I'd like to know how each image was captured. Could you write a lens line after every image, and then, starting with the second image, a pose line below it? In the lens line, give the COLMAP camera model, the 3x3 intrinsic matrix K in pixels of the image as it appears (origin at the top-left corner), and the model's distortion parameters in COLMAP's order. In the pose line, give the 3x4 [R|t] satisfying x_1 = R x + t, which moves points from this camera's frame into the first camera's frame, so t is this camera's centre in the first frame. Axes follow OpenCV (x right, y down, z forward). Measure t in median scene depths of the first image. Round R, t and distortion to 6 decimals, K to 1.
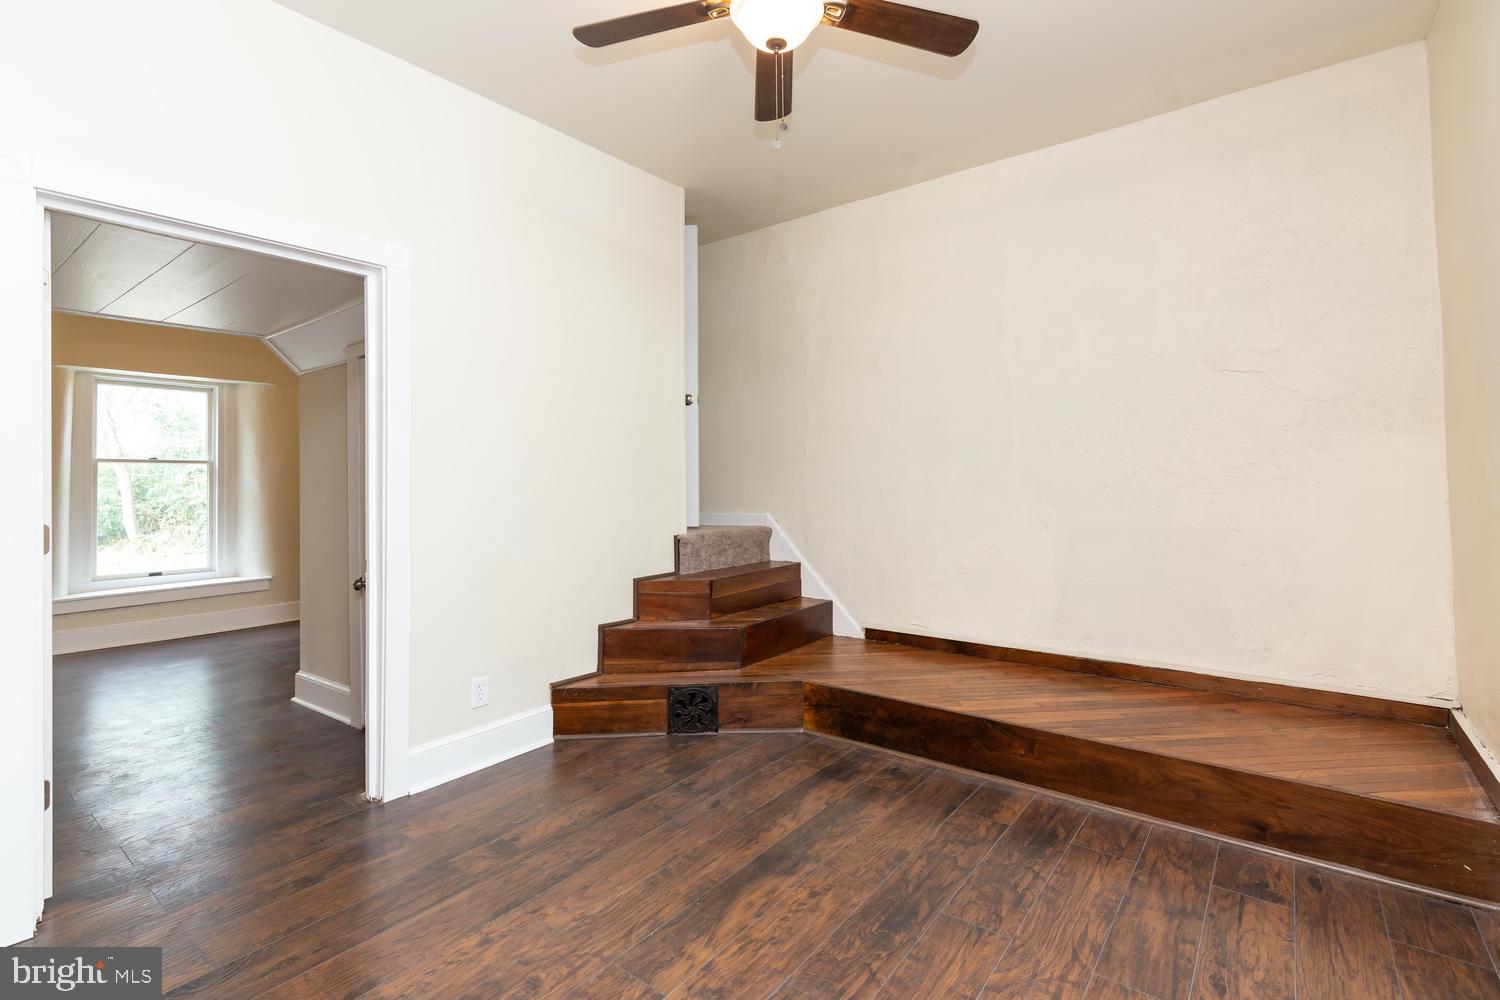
lens RADIAL K [[701.5, 0, 749.0], [0, 701.5, 487.2], [0, 0, 1]] dist [0.000707, 0.000006]
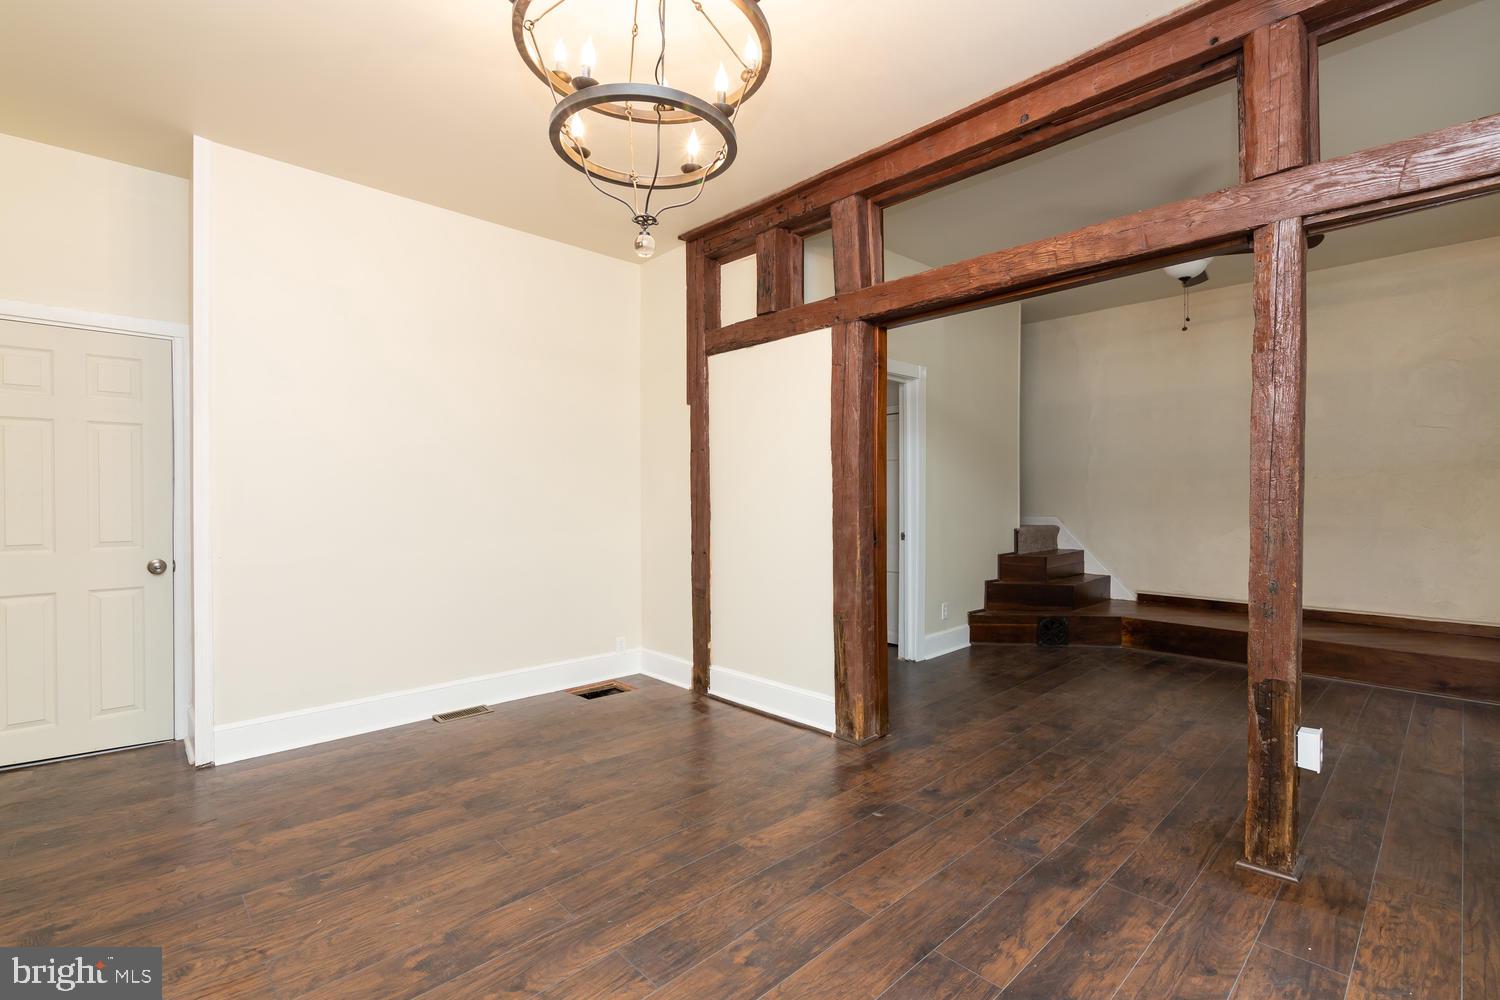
lens RADIAL K [[684.2, 0, 750.0], [0, 684.2, 500.0], [0, 0, 1]] dist [-0.000803, 0.000166]
pose [[0.988932, 0.008934, -0.148103, -0.464396], [-0.009030, 0.999959, 0.000019, 0.010084], [0.148098, 0.001318, 0.988972, -0.599782]]
